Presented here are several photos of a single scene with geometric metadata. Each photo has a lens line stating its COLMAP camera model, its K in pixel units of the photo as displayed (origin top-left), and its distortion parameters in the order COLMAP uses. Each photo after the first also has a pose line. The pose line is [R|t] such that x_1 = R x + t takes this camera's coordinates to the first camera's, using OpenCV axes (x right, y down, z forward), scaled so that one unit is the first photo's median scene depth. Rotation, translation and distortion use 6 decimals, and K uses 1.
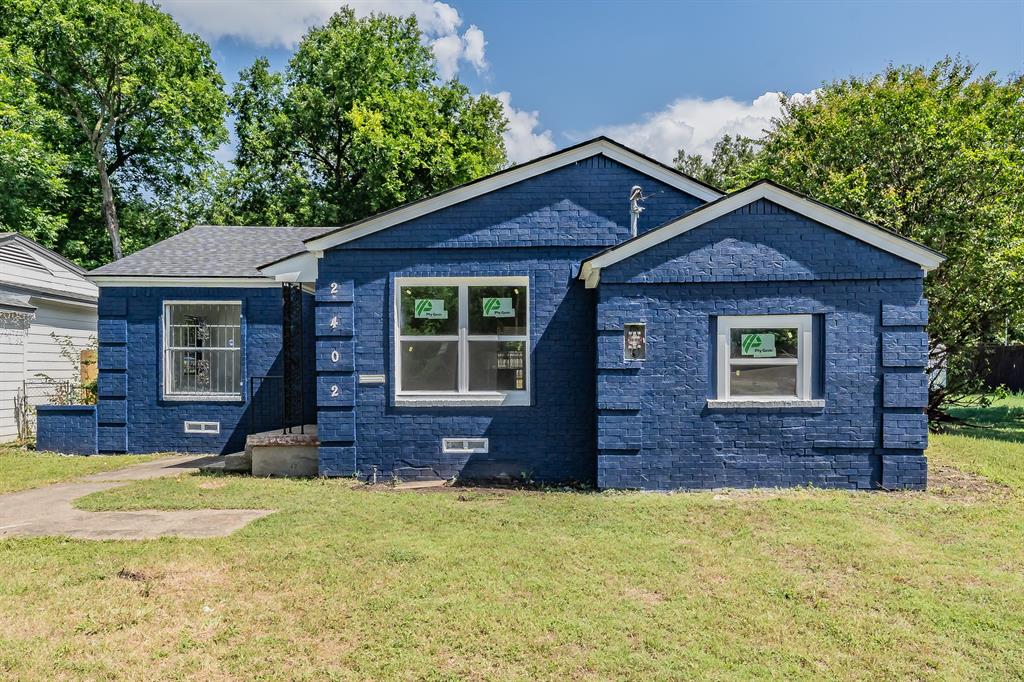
lens RADIAL K [[497.0, 0, 512.2], [0, 497.0, 365.4], [0, 0, 1]] dist [-0.000409, -0.000406]
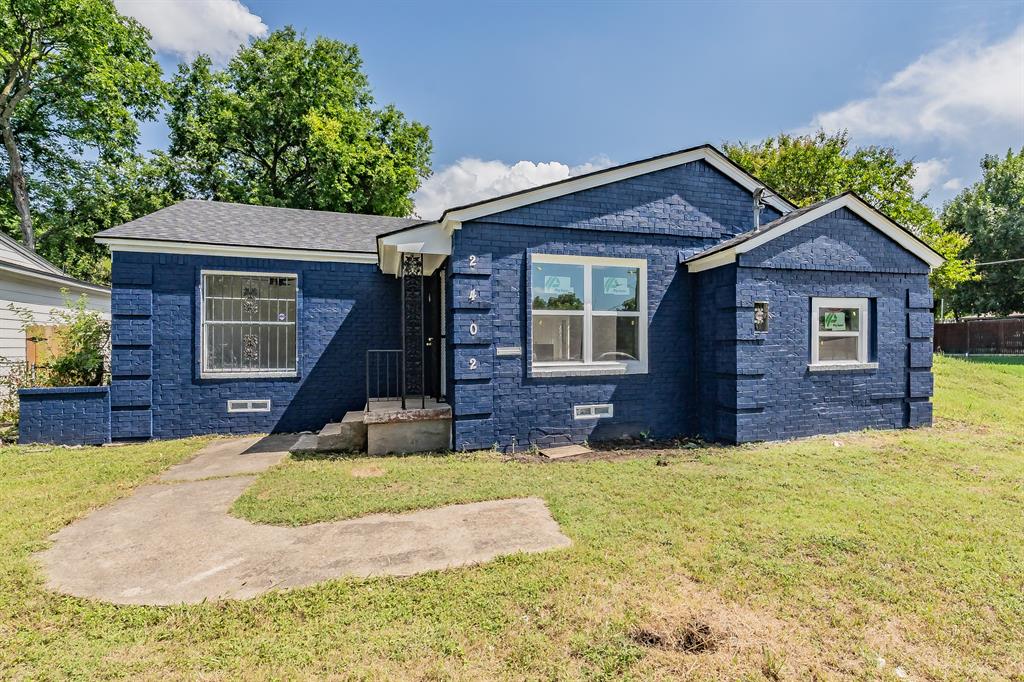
lens RADIAL K [[377.7, 0, 512.0], [0, 377.7, 341.0], [0, 0, 1]] dist [-0.003107, -0.000146]
pose [[0.962491, -0.003240, 0.271296, -0.488275], [0.004515, 0.999982, -0.004073, 0.009187], [-0.271278, 0.005145, 0.962487, 0.250952]]
